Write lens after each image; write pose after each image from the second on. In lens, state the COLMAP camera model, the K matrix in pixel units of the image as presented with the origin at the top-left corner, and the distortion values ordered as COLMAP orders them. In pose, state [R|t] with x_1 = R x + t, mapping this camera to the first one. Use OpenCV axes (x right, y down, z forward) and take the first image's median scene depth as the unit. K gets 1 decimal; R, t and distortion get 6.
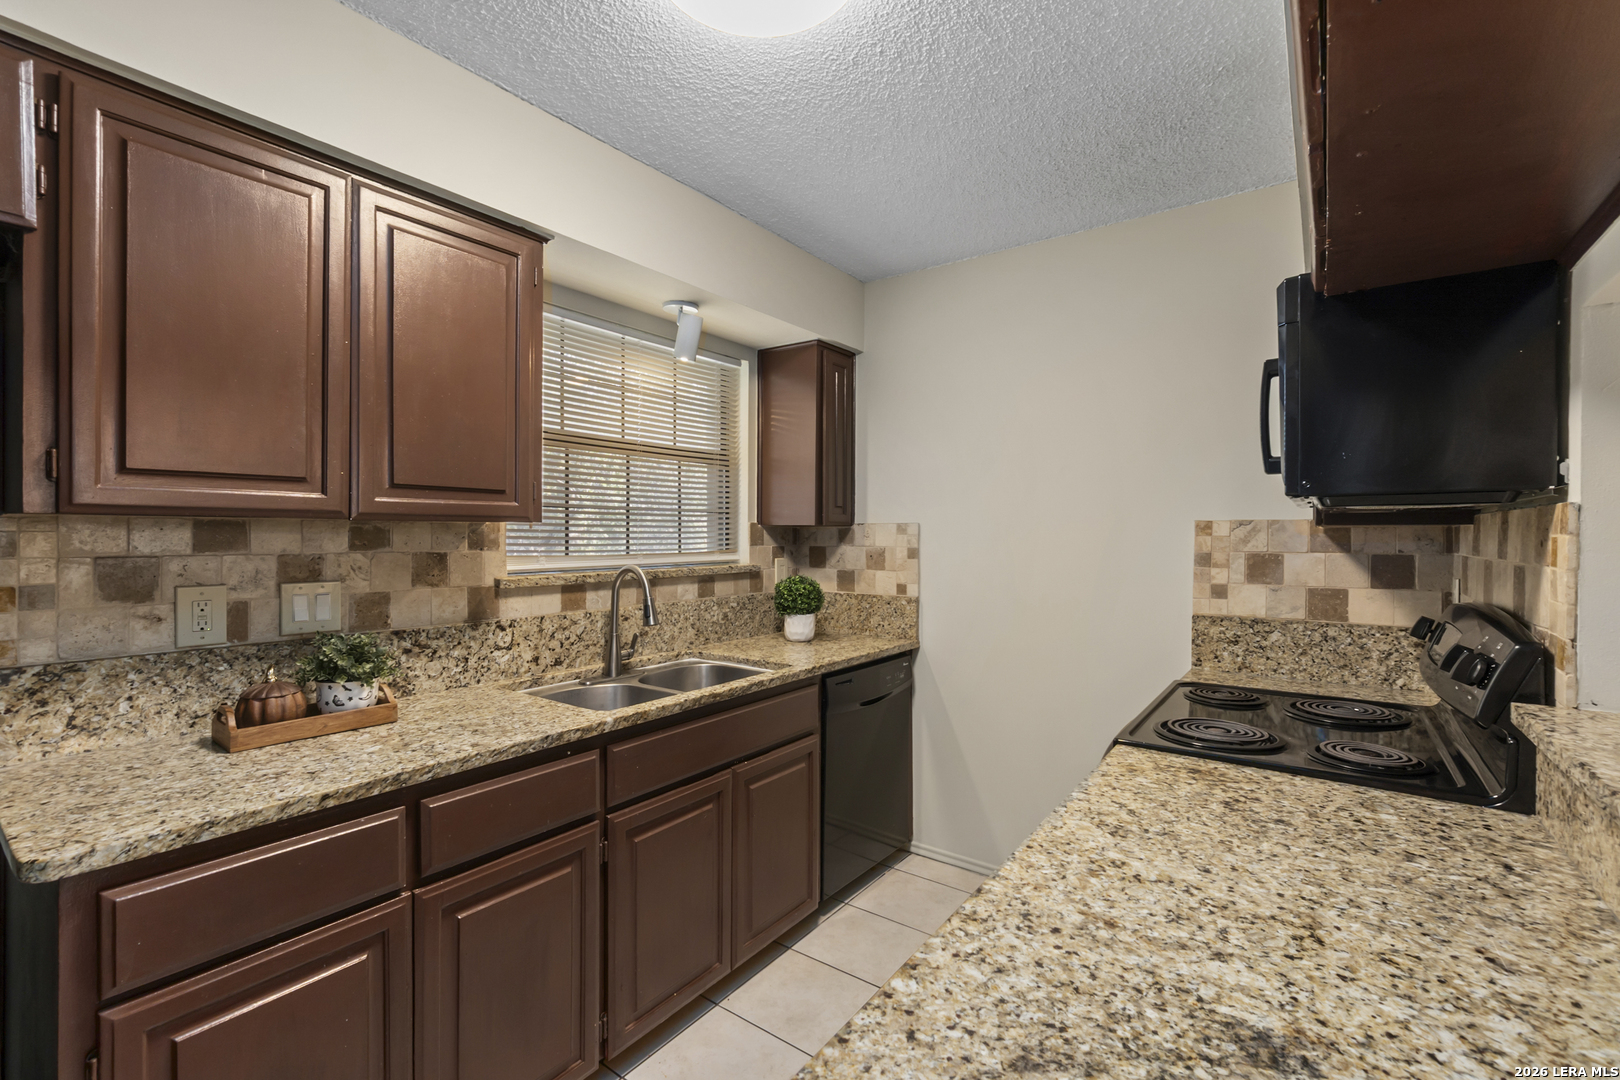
lens RADIAL K [[713.7, 0, 808.3], [0, 713.7, 531.9], [0, 0, 1]] dist [-0.011065, 0.000891]
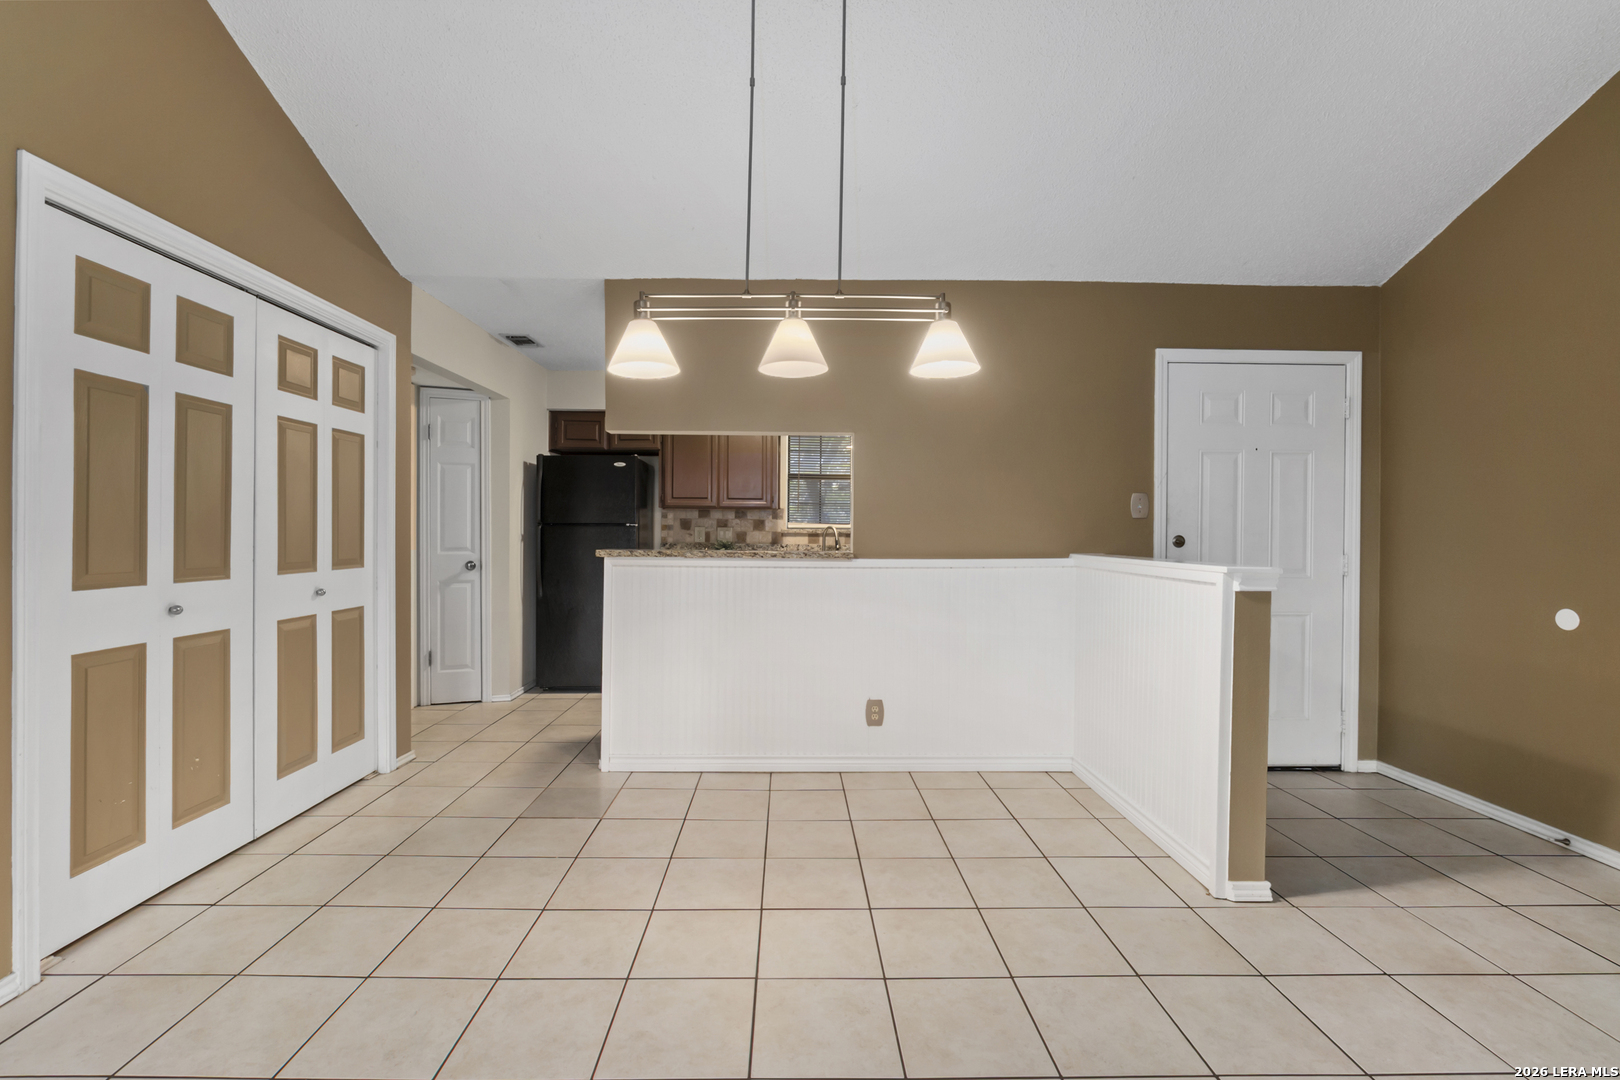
lens RADIAL K [[713.7, 0, 807.5], [0, 713.7, 534.4], [0, 0, 1]] dist [-0.011065, 0.000891]
pose [[0.601485, 0.005888, -0.798863, 3.354788], [-0.008106, 0.999966, 0.001267, 0.142473], [0.798843, 0.005714, 0.601512, -1.107198]]
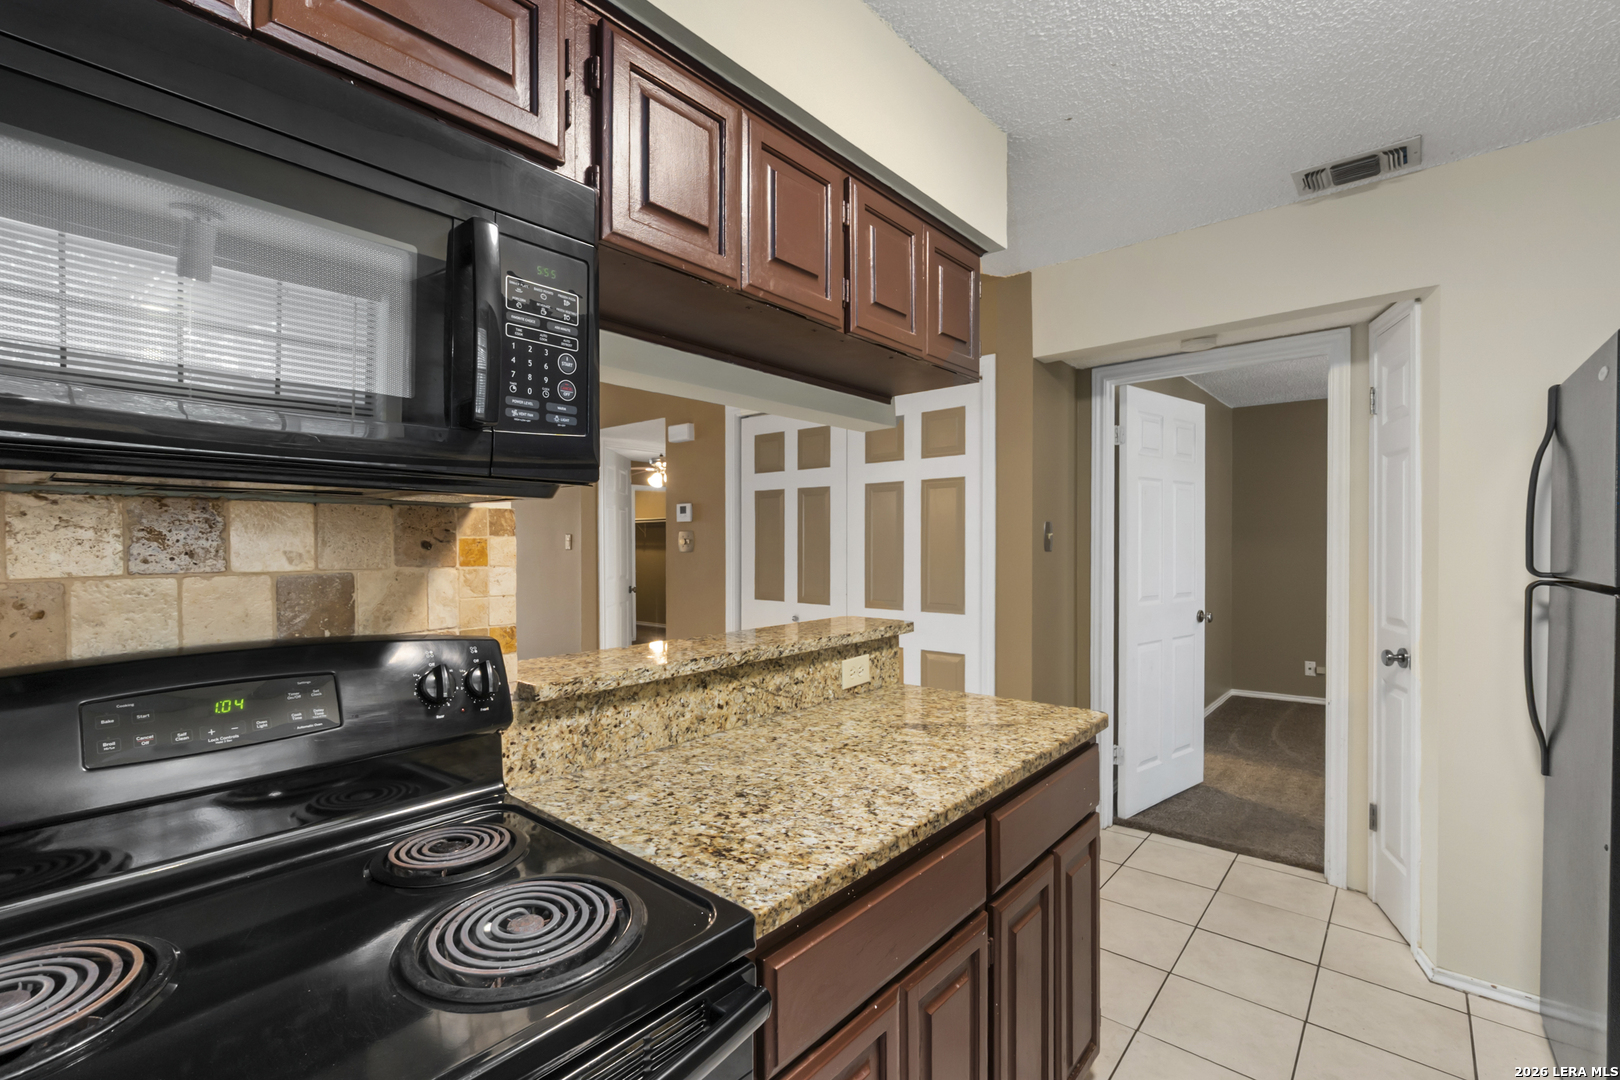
lens RADIAL K [[713.7, 0, 810.1], [0, 713.7, 550.8], [0, 0, 1]] dist [-0.011065, 0.000891]
pose [[-0.997315, 0.002400, 0.073194, 0.442679], [0.003258, 0.999927, 0.011606, 0.015685], [-0.073161, 0.011813, -0.997250, 1.934684]]
